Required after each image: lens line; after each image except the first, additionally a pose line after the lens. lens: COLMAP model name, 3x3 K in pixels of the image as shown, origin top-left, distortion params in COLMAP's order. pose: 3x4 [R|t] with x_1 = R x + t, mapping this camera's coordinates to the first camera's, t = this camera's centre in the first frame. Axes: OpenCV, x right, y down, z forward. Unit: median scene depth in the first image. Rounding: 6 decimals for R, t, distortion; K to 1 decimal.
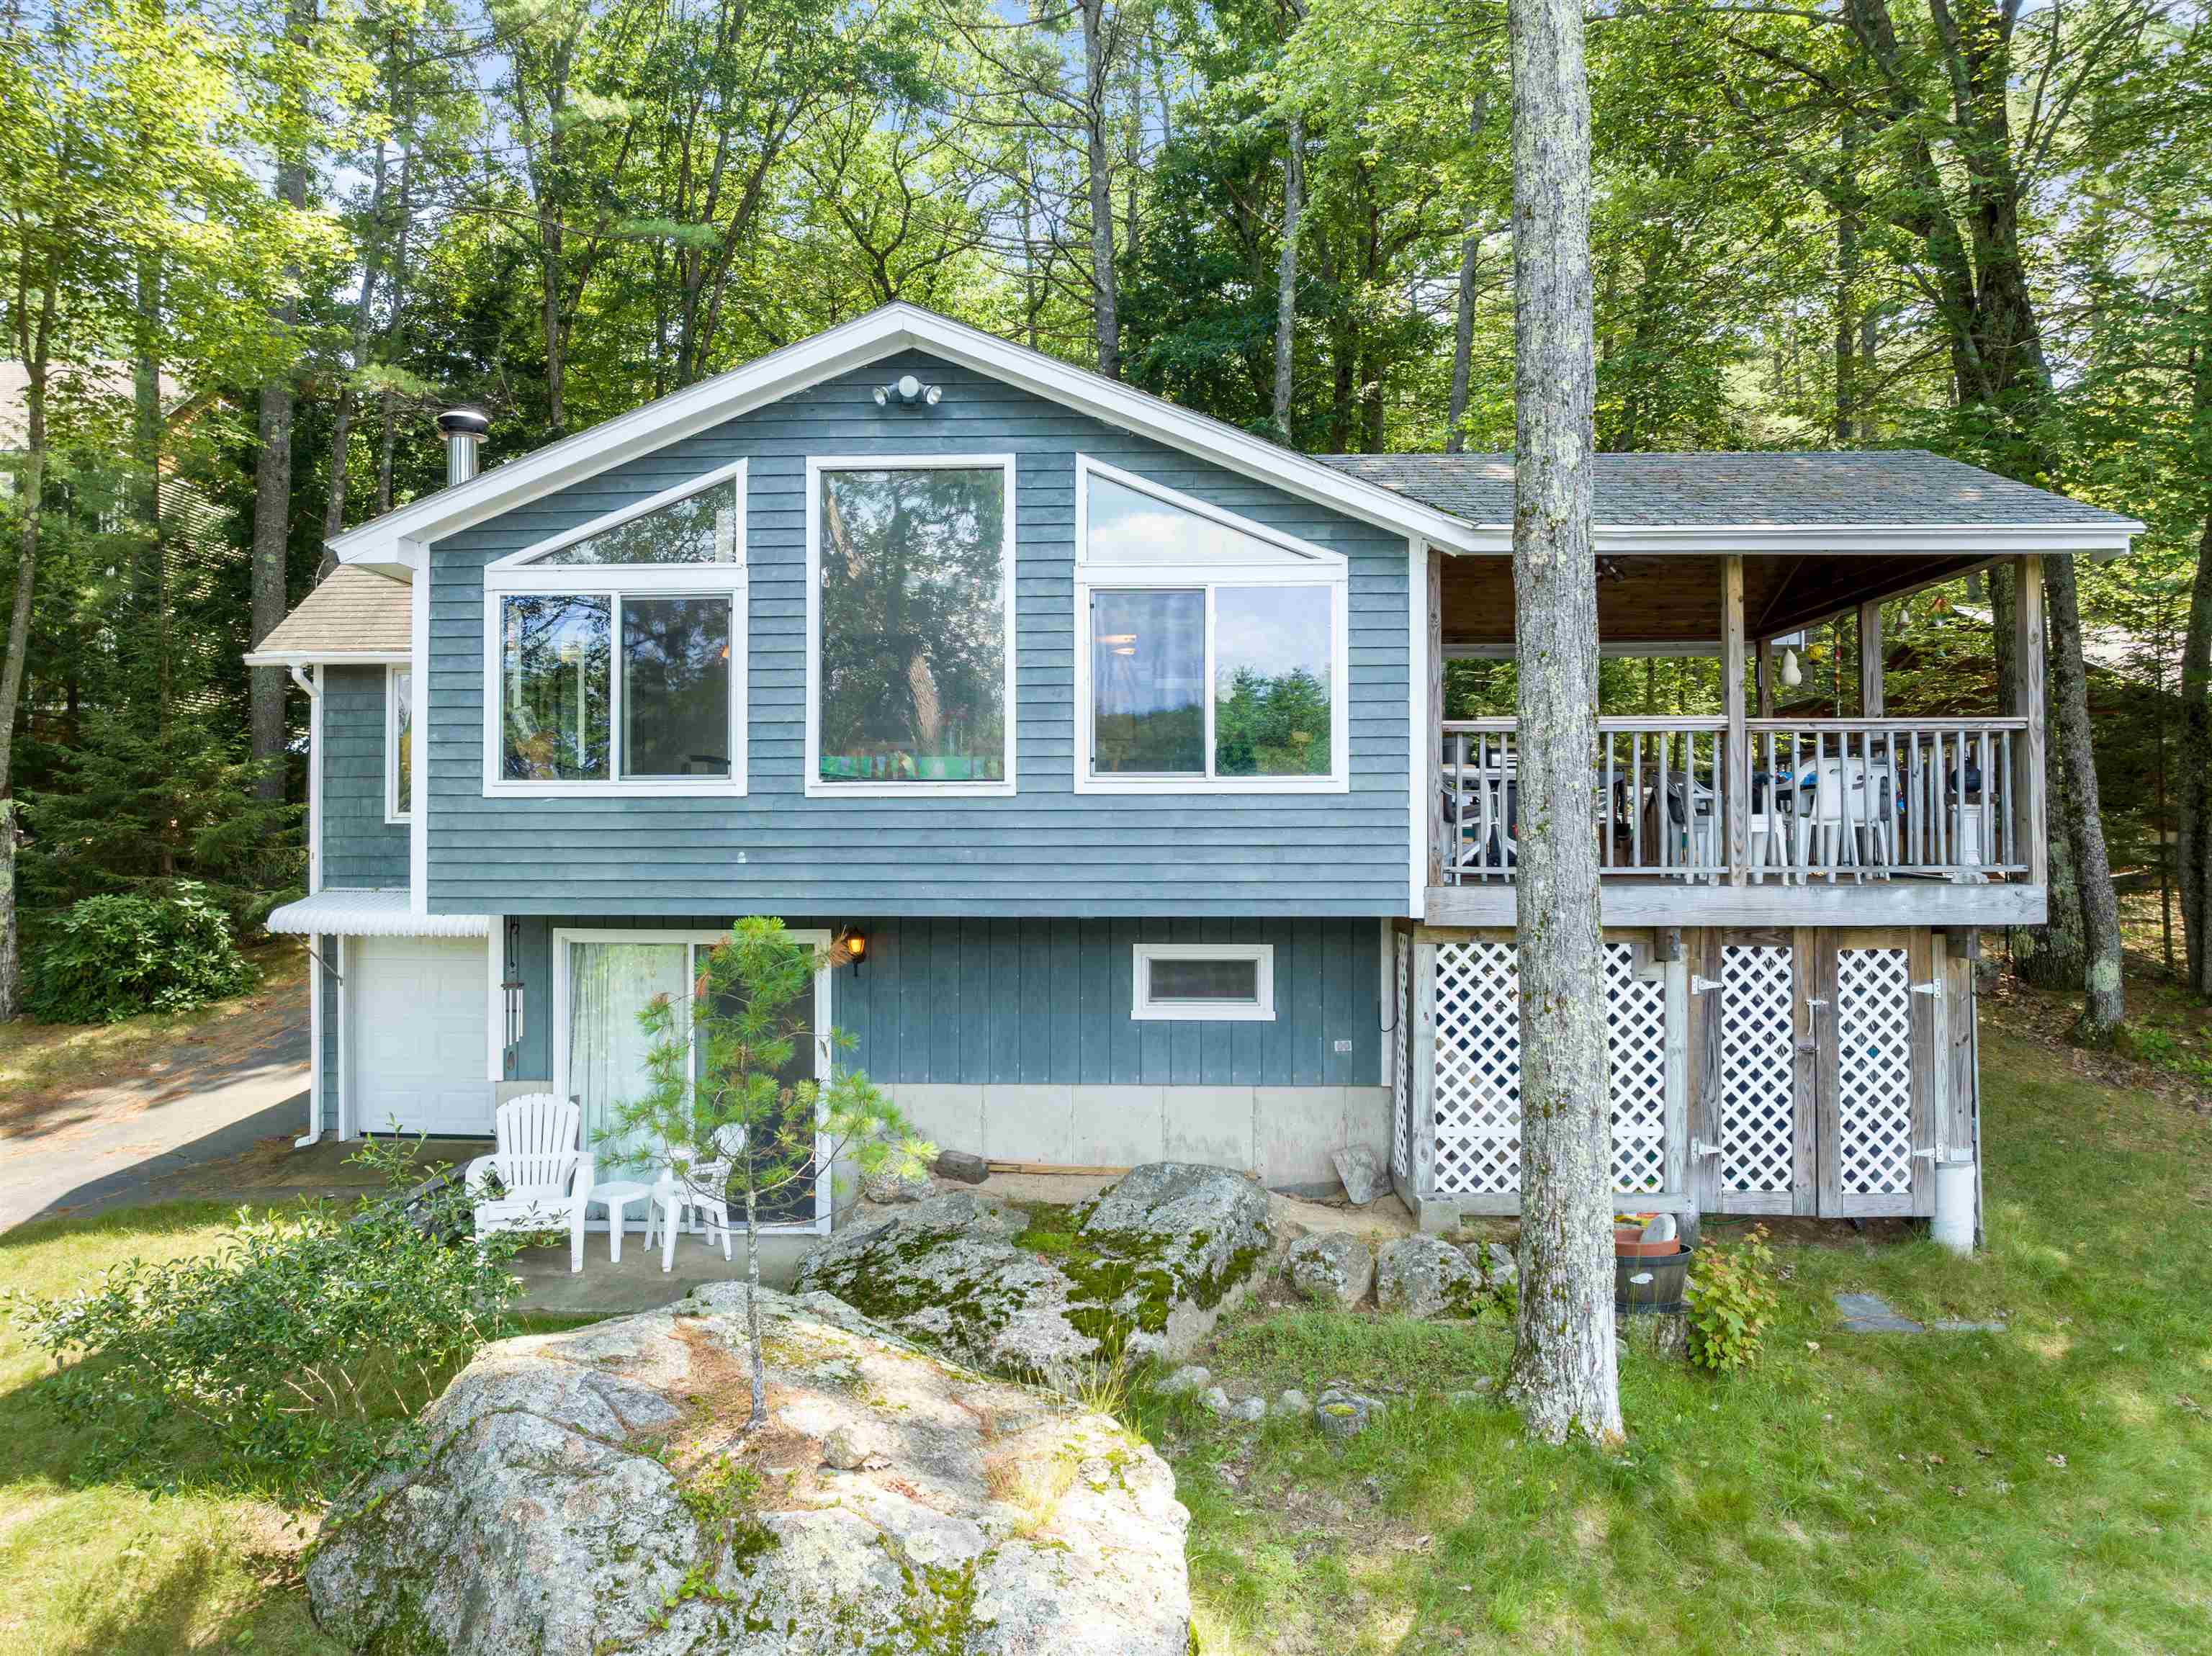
lens RADIAL K [[1624.7, 0, 1106.0], [0, 1624.7, 828.0], [0, 0, 1]] dist [-0.041703, -0.003611]
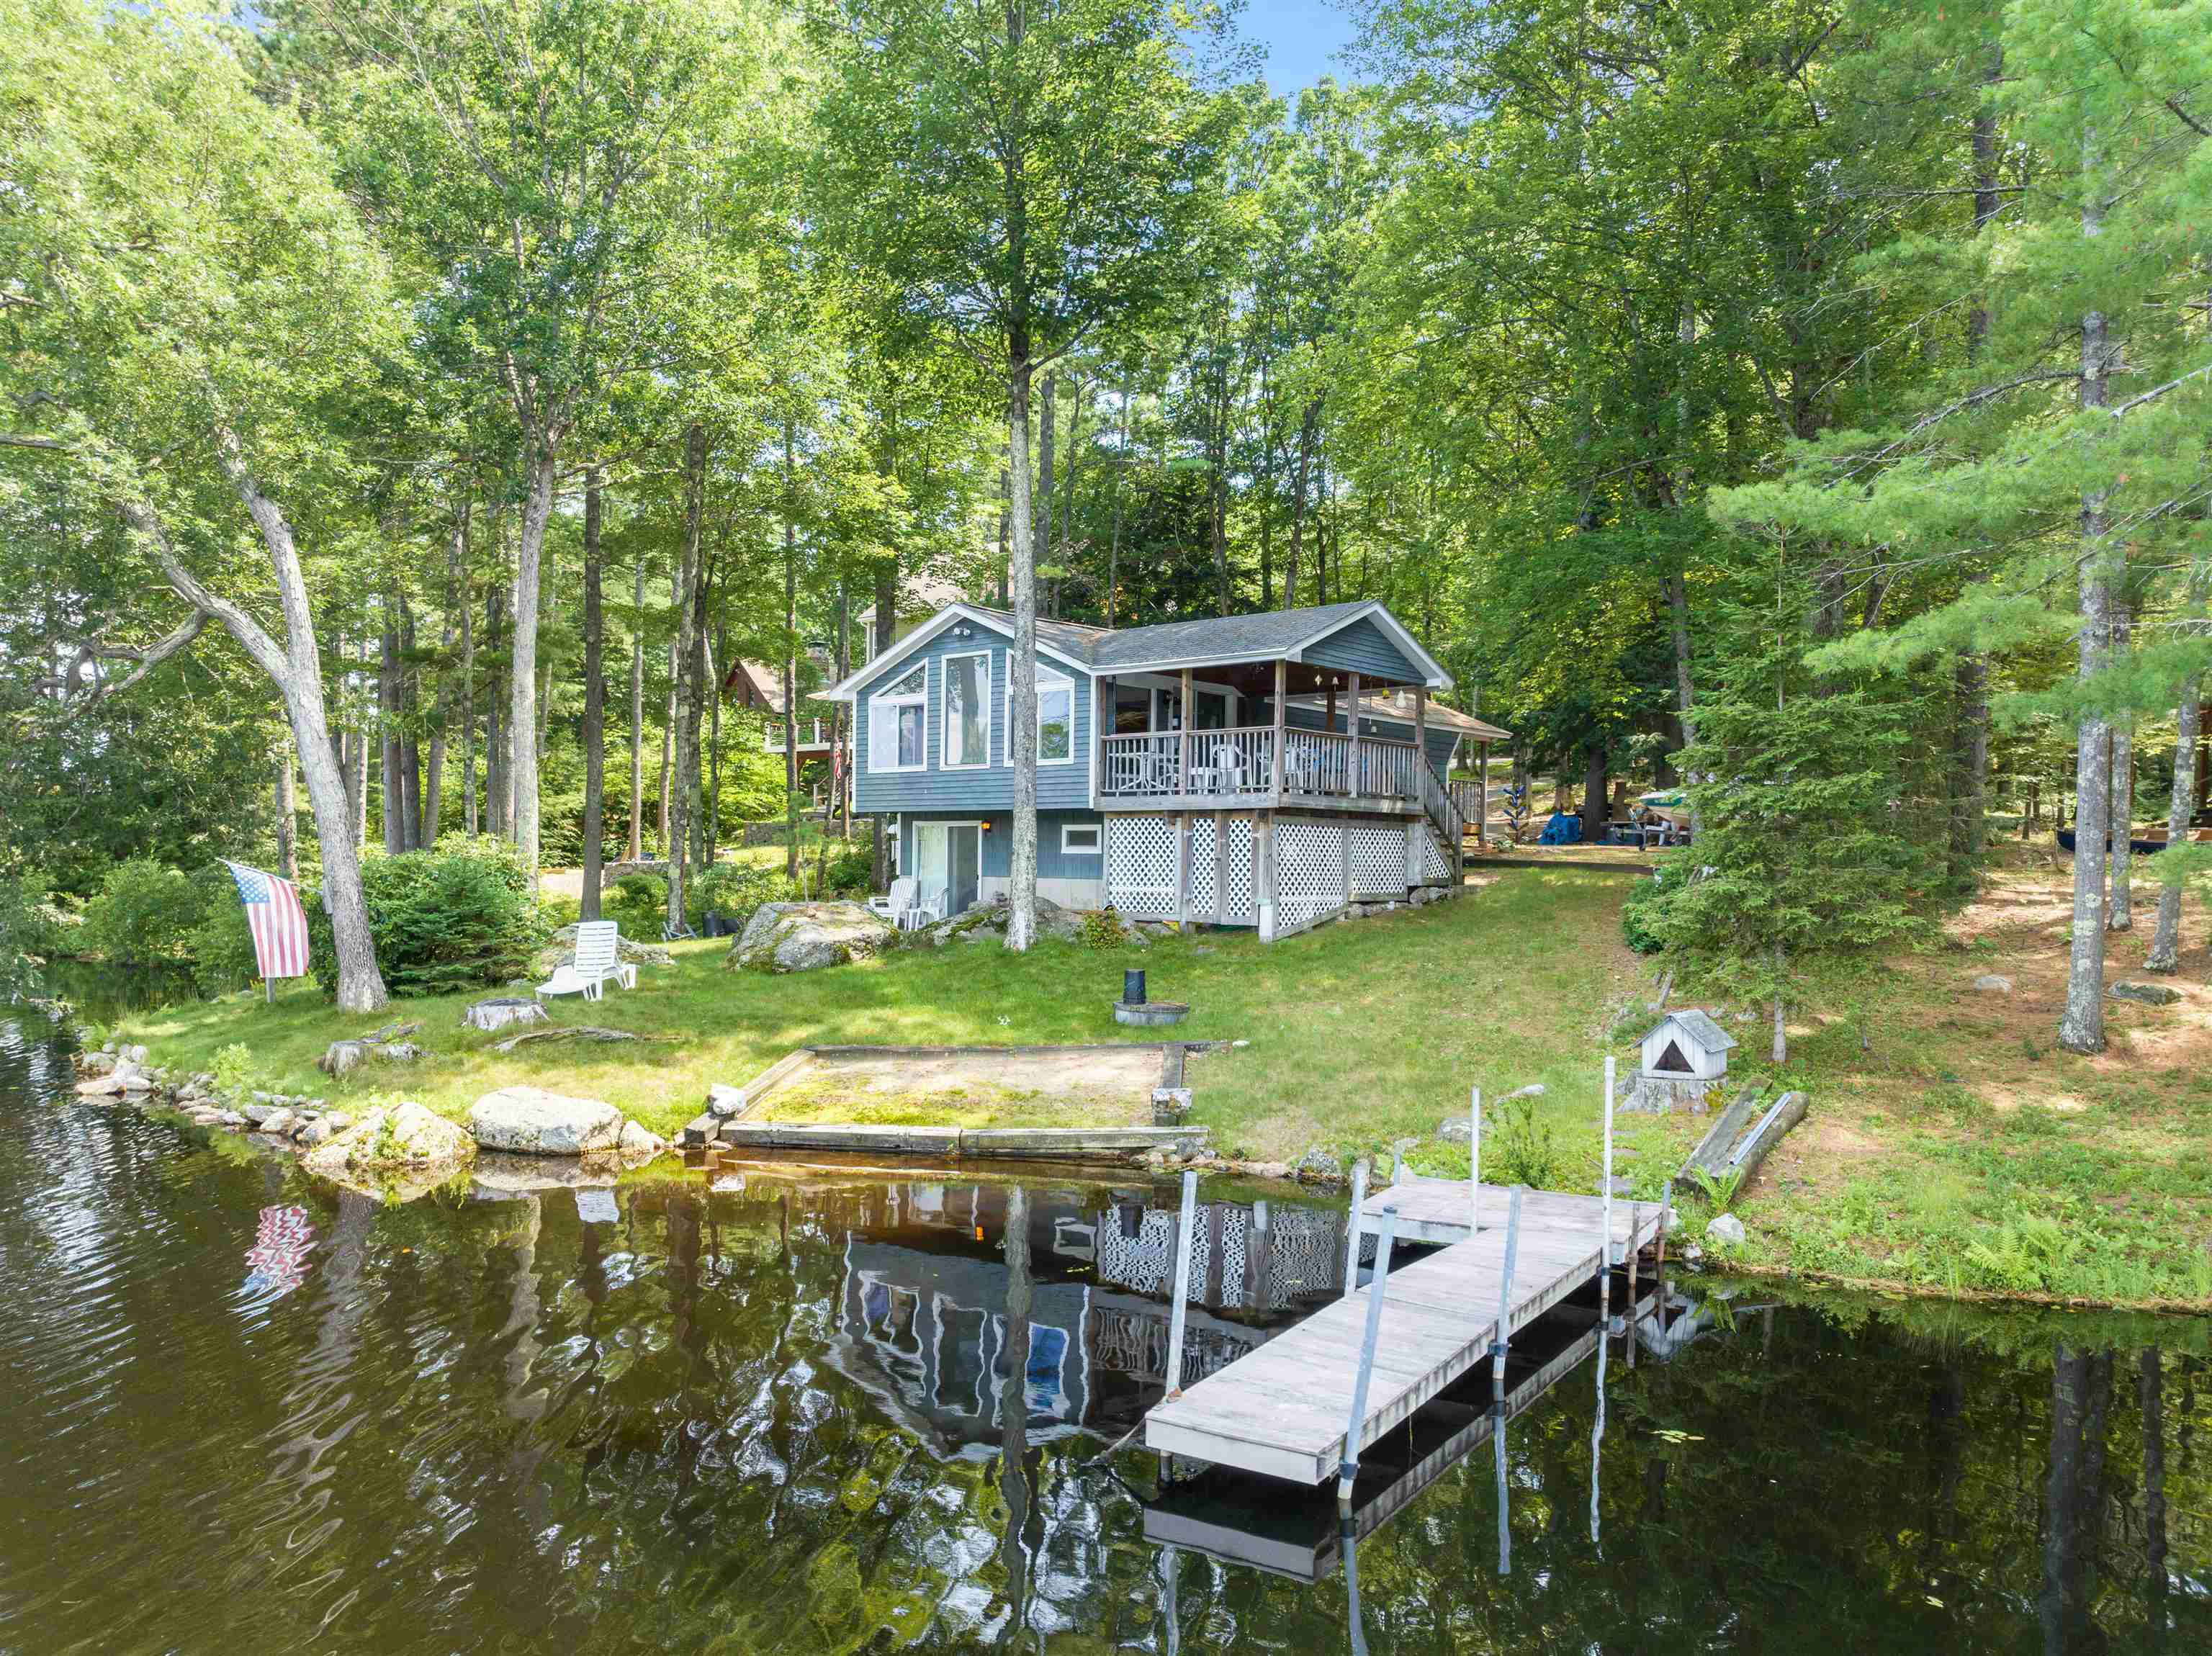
lens RADIAL K [[1624.7, 0, 1106.0], [0, 1624.7, 828.0], [0, 0, 1]] dist [-0.041703, -0.003611]
pose [[0.784244, -0.003173, -0.620444, 1.891747], [-0.010503, 0.999776, -0.018389, 0.137470], [0.620364, 0.020938, 0.784035, -1.136300]]
